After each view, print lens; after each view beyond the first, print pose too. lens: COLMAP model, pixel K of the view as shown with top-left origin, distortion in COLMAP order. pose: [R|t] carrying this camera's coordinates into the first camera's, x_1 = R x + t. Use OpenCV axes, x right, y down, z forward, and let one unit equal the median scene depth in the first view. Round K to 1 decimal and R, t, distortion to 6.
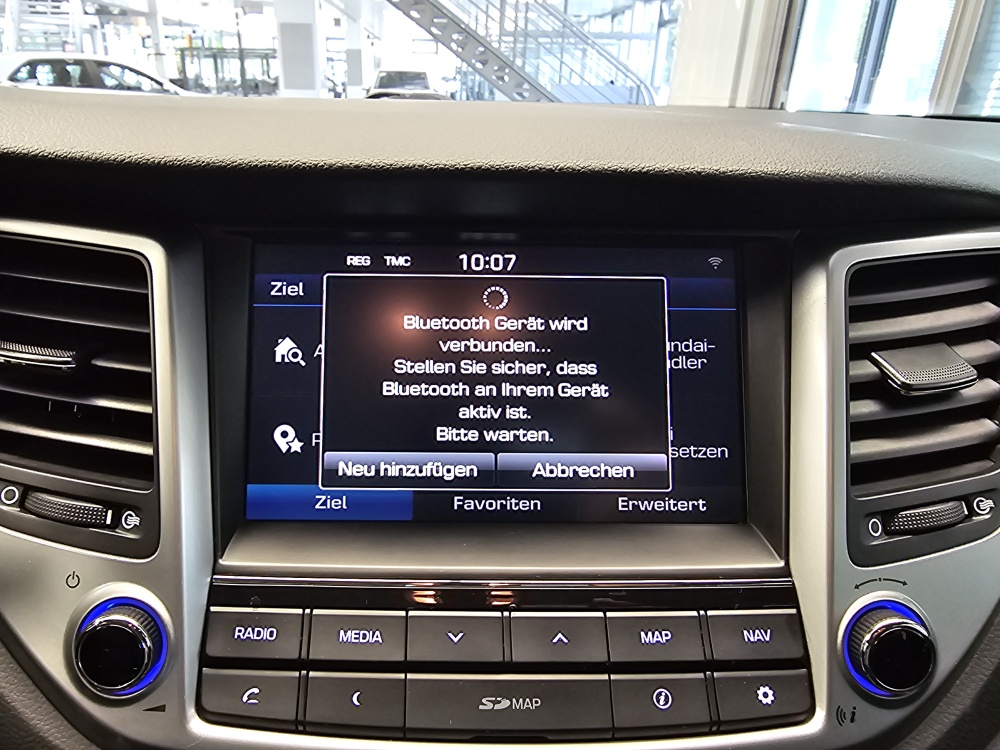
lens RADIAL K [[684.6, 0, 444.3], [0, 684.6, 382.1], [0, 0, 1]] dist [0.007325, -0.003351]
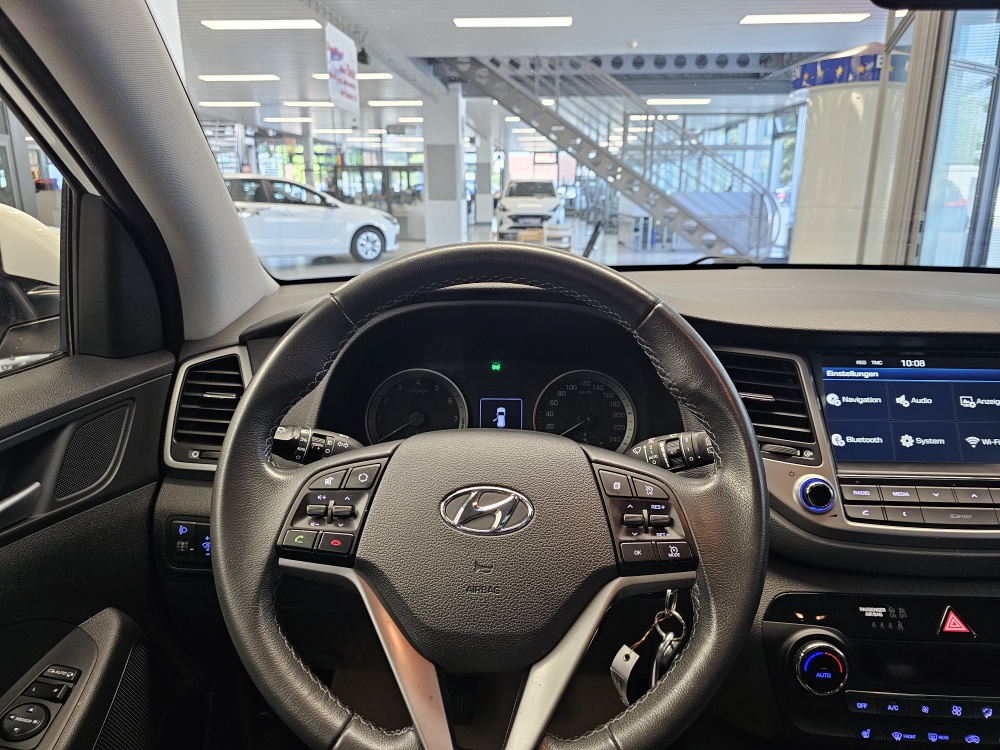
lens RADIAL K [[682.1, 0, 505.9], [0, 682.1, 366.0], [0, 0, 1]] dist [0.048734, -0.054930]
pose [[0.997502, 0.001313, -0.070620, -1.448447], [-0.012216, 0.987967, -0.154182, 0.286427], [0.069568, 0.154659, 0.985516, -1.873666]]
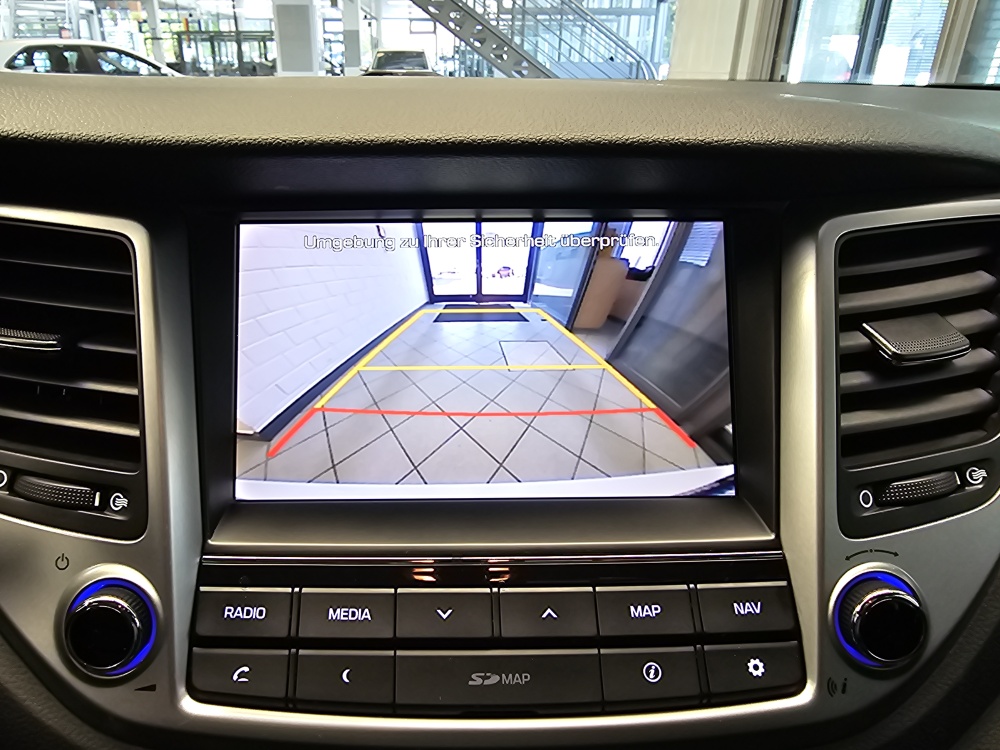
lens RADIAL K [[684.6, 0, 443.2], [0, 684.6, 372.2], [0, 0, 1]] dist [0.007325, -0.003351]
pose [[0.999863, -0.015223, -0.006529, 0.024467], [0.015305, 0.999802, 0.012709, 0.006454], [0.006335, -0.012807, 0.999898, 0.004120]]
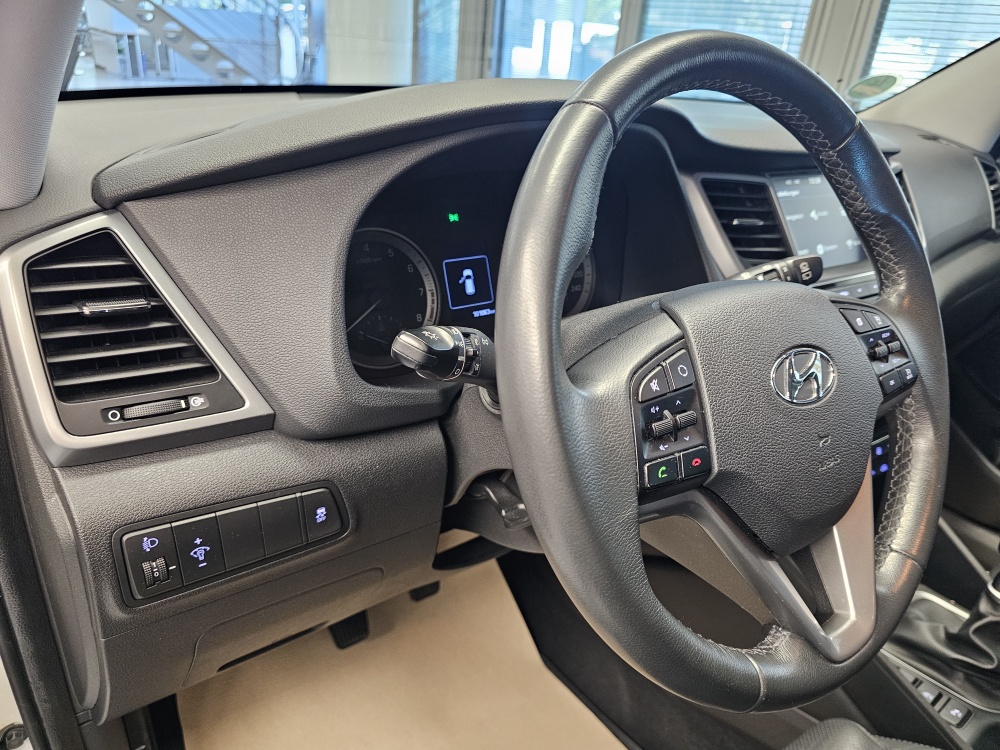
lens RADIAL K [[682.1, 0, 512.7], [0, 682.1, 390.1], [0, 0, 1]] dist [0.048734, -0.054930]
pose [[0.812758, -0.213233, 0.542178, -3.154505], [0.159900, 0.976521, 0.144356, 0.070258], [-0.560229, -0.030632, 0.827771, -0.847556]]
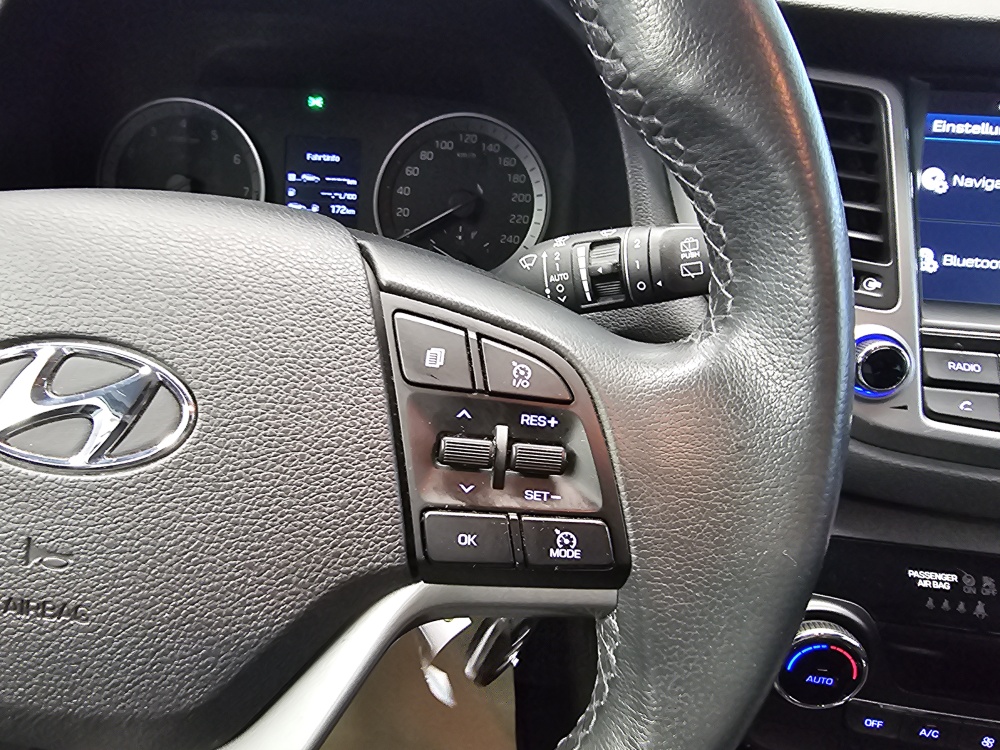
lens RADIAL K [[684.6, 0, 433.6], [0, 684.6, 375.3], [0, 0, 1]] dist [0.007325, -0.003351]
pose [[0.991323, 0.081714, -0.102960, -1.156816], [-0.066034, 0.986865, 0.147433, 0.229802], [0.113655, -0.139354, 0.983699, -0.522001]]
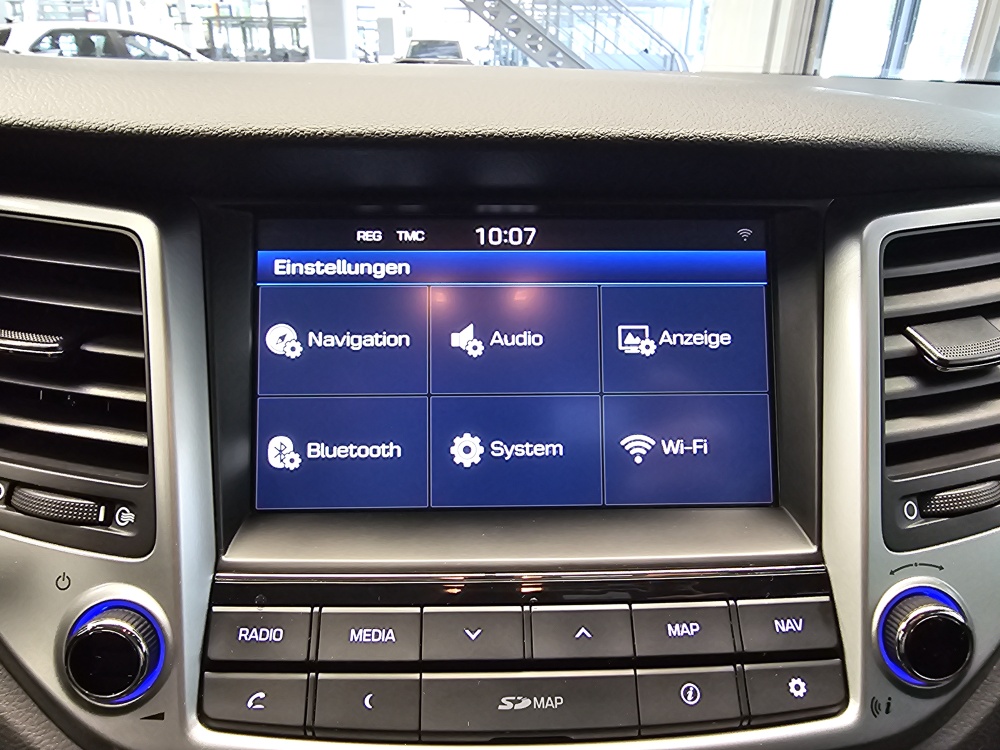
lens RADIAL K [[684.6, 0, 494.7], [0, 684.6, 370.1], [0, 0, 1]] dist [0.007325, -0.003351]
pose [[0.999736, -0.013023, 0.018908, 0.030819], [0.012587, 0.999656, 0.022992, -0.013117], [-0.019201, -0.022748, 0.999557, 0.056527]]
